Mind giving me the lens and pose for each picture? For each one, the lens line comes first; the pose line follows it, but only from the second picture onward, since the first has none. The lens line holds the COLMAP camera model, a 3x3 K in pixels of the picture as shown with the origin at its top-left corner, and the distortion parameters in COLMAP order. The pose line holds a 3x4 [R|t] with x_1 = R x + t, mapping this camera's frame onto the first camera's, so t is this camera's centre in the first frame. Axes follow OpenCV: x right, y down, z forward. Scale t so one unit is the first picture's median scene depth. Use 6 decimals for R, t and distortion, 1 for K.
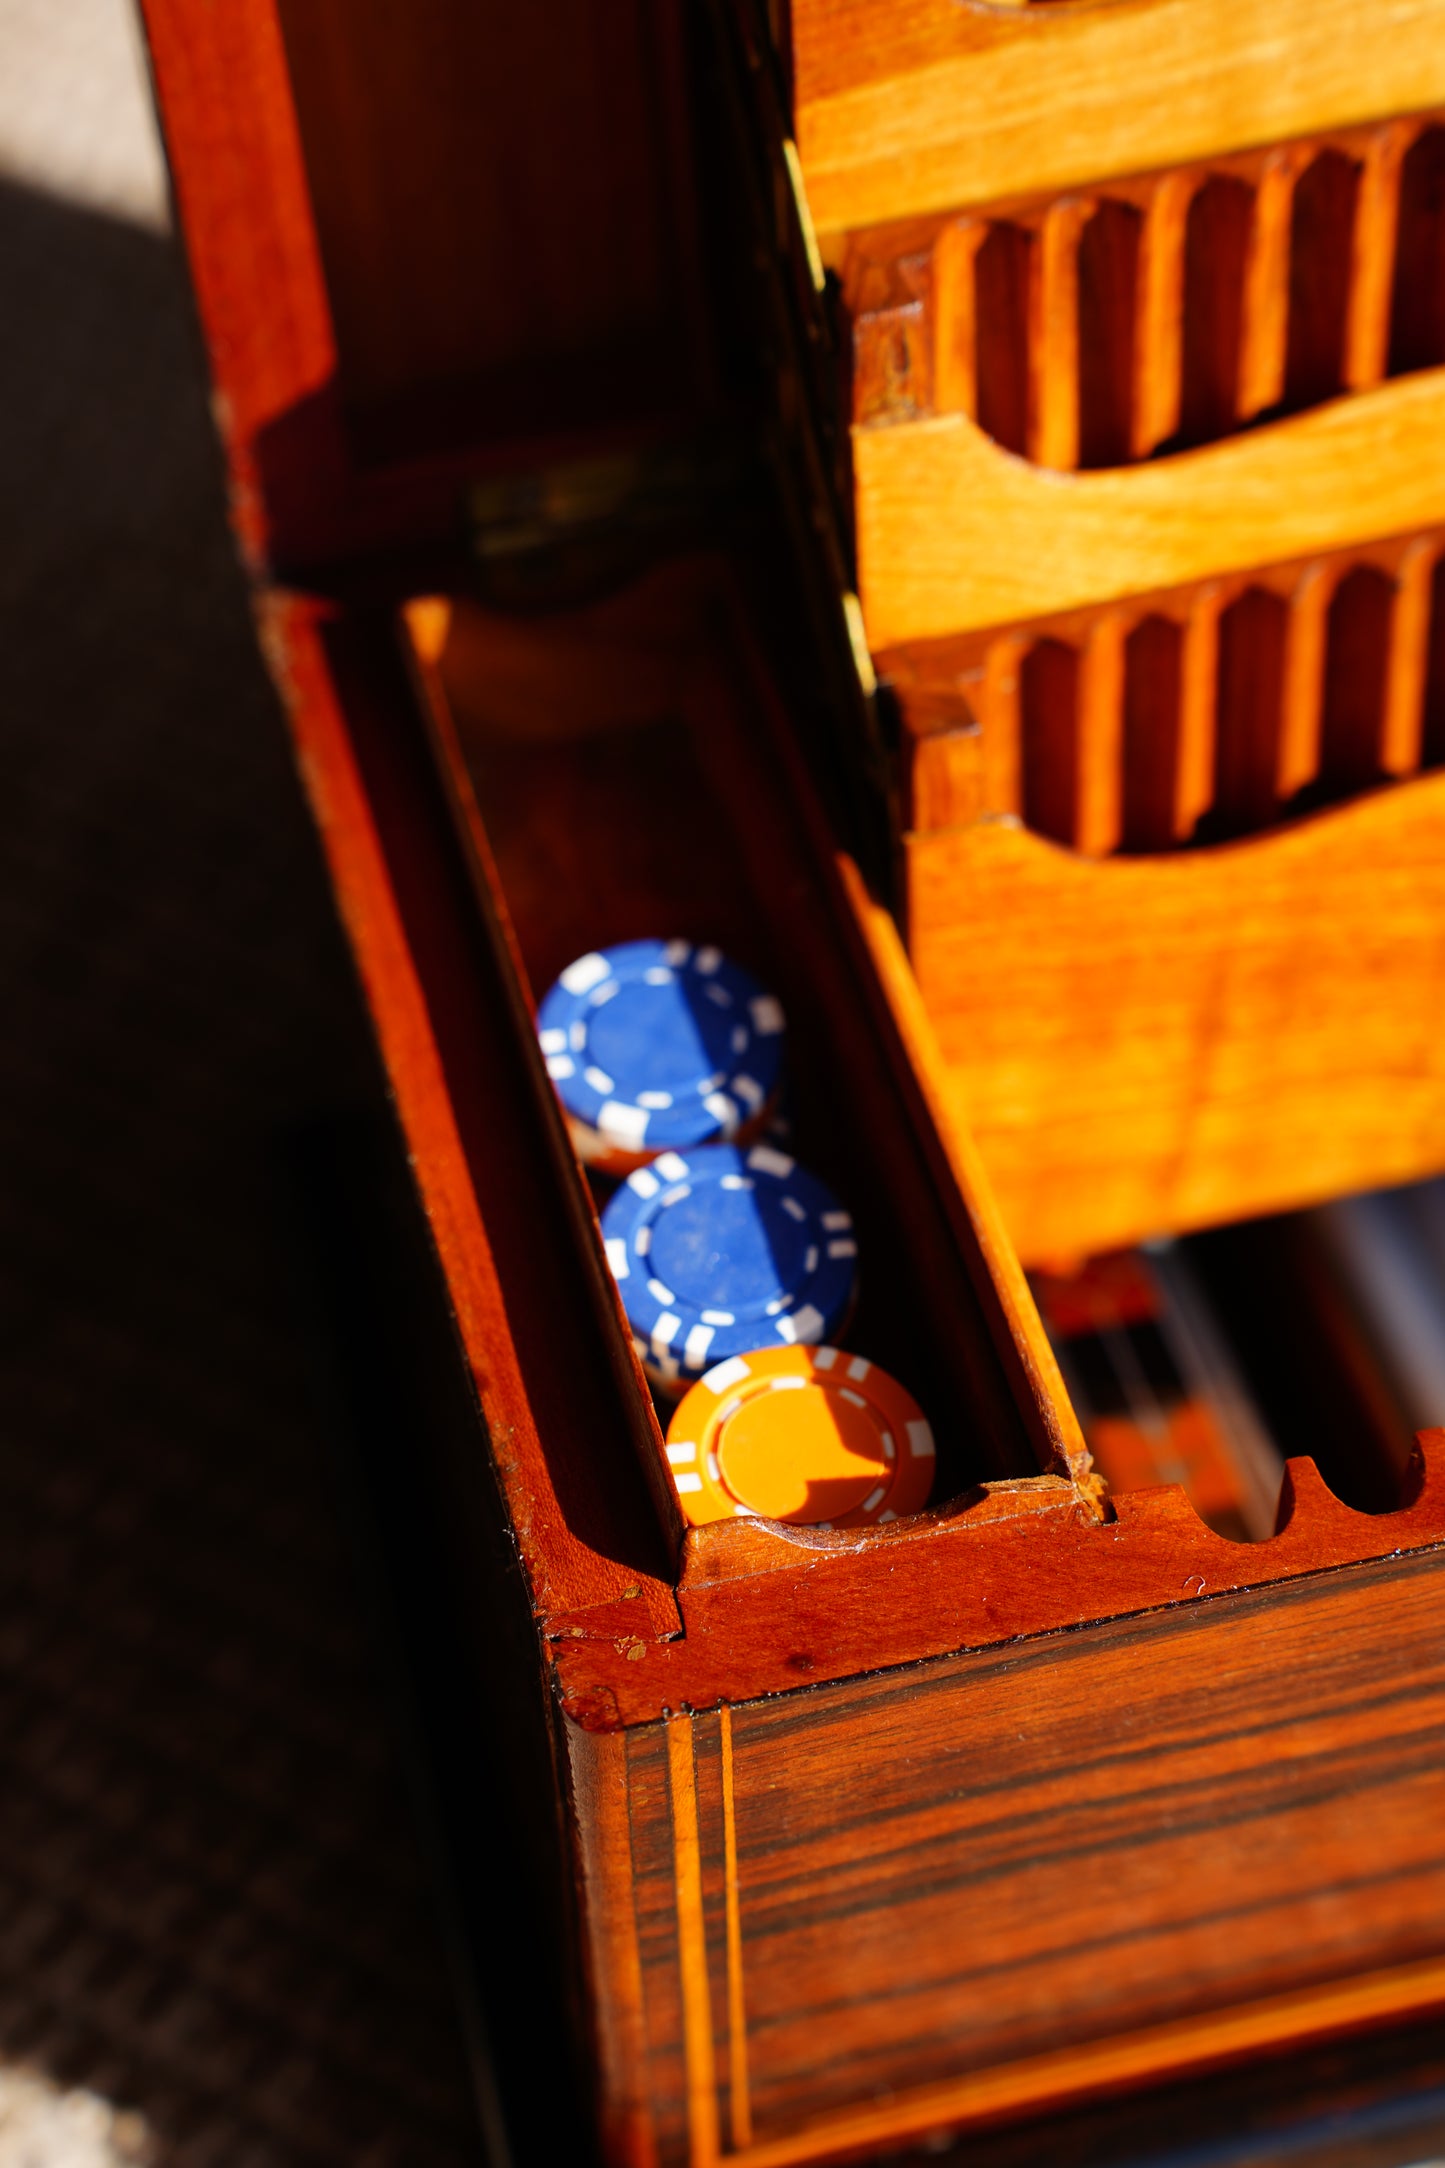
lens RADIAL K [[4048.5, 0, 722.5], [0, 4048.5, 1084.0], [0, 0, 1]] dist [0.395216, 0.240543]
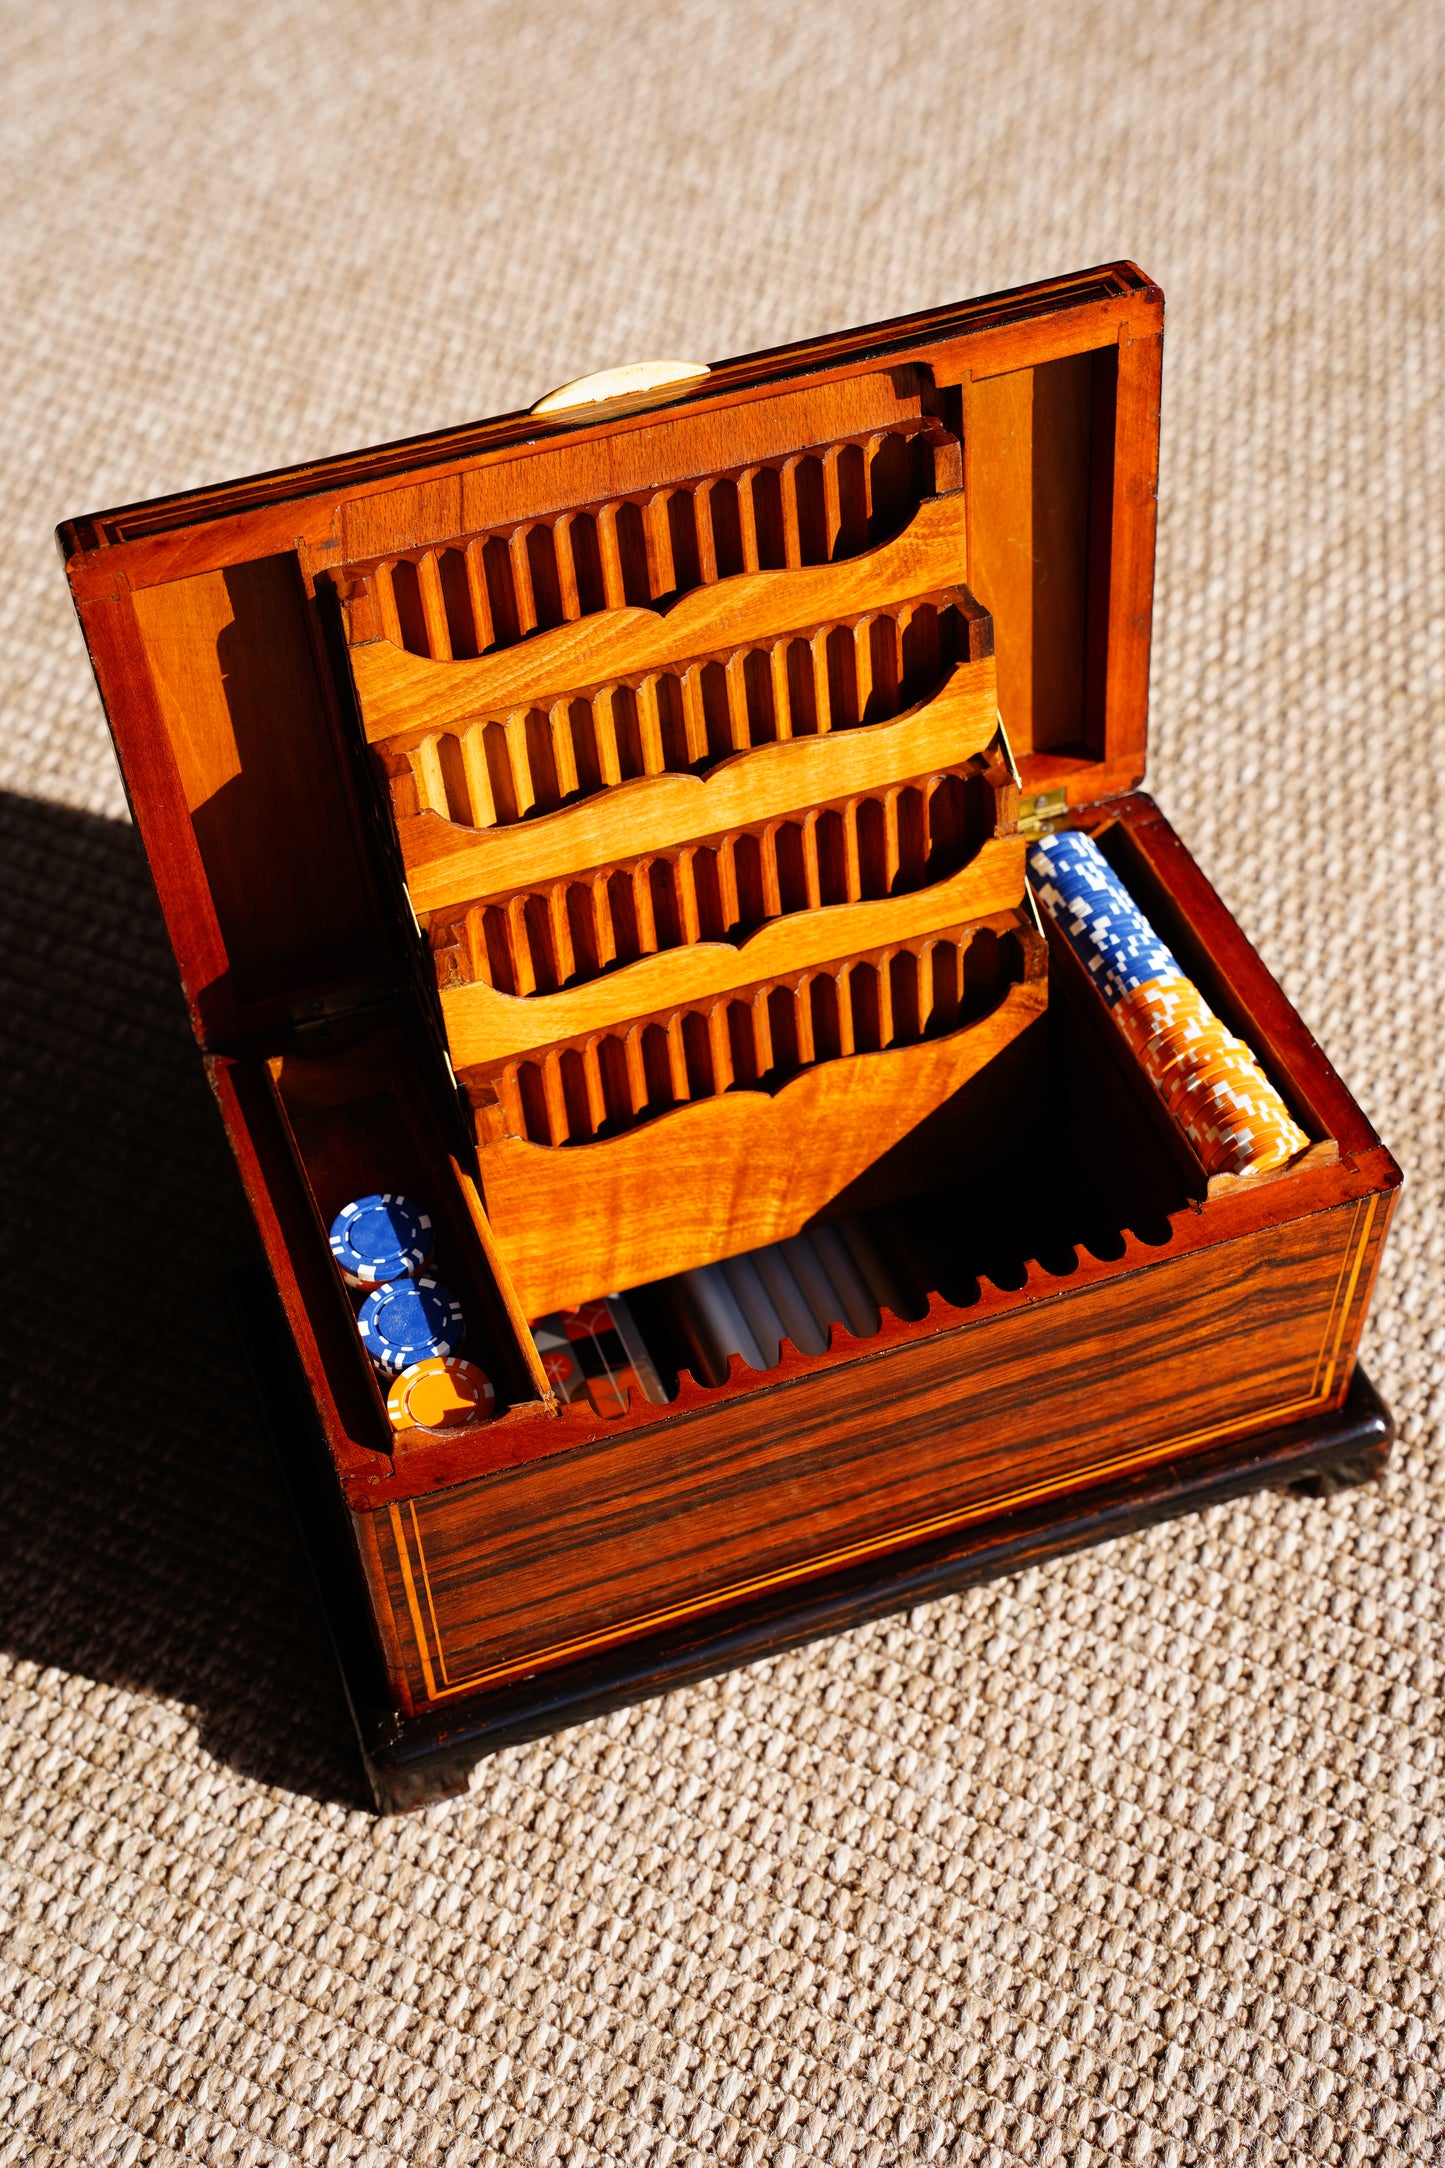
lens RADIAL K [[2802.5, 0, 722.5], [0, 2802.5, 1084.0], [0, 0, 1]] dist [0.153000, 0.289142]
pose [[0.995895, -0.069859, 0.057562, 0.100886], [0.071341, 0.997161, -0.024107, -0.047674], [-0.055714, 0.028114, 0.998051, -0.718404]]
